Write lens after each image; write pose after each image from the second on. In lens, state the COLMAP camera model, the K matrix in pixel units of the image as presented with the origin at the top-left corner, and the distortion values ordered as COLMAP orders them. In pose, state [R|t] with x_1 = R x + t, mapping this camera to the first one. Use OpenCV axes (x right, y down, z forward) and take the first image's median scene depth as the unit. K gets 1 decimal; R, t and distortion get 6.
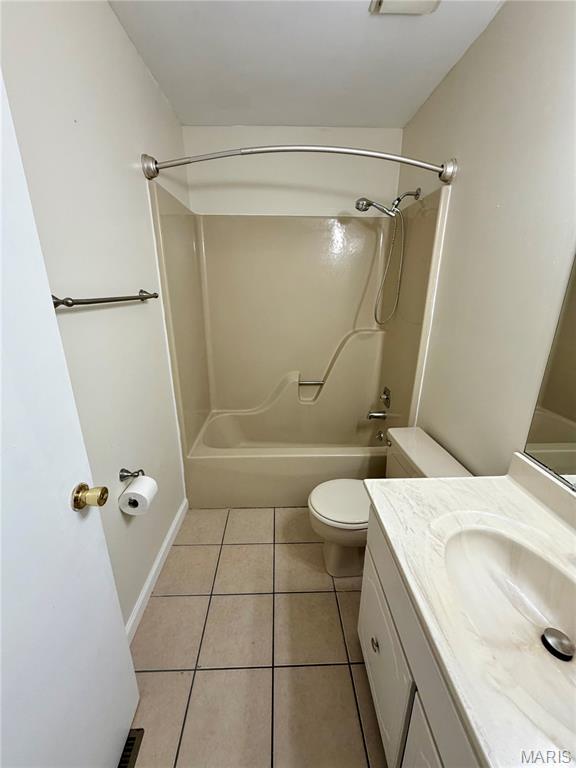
lens RADIAL K [[305.6, 0, 287.8], [0, 305.6, 381.7], [0, 0, 1]] dist [-0.001129, 0.000392]
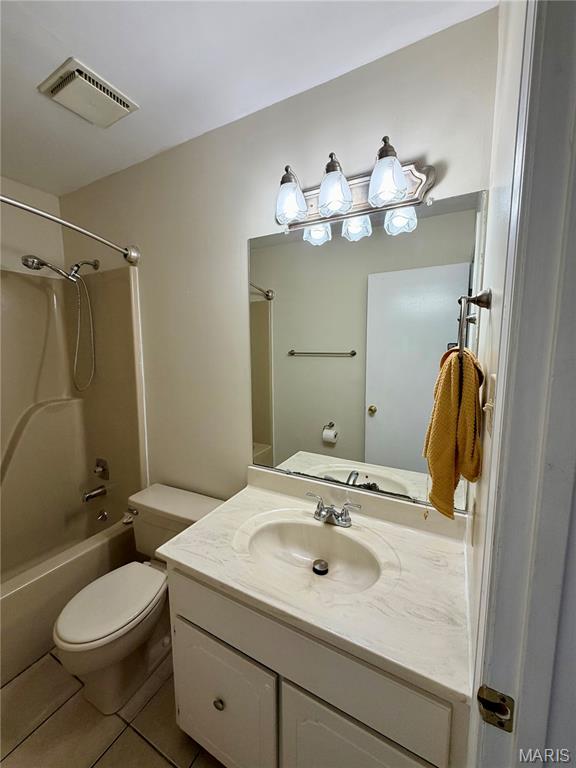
lens RADIAL K [[305.6, 0, 287.8], [0, 305.6, 381.2], [0, 0, 1]] dist [-0.001129, 0.000392]
pose [[0.504966, -0.103609, 0.856898, -0.194369], [0.265612, 0.963248, -0.040056, -0.022937], [-0.821255, 0.247829, 0.513927, 0.035172]]
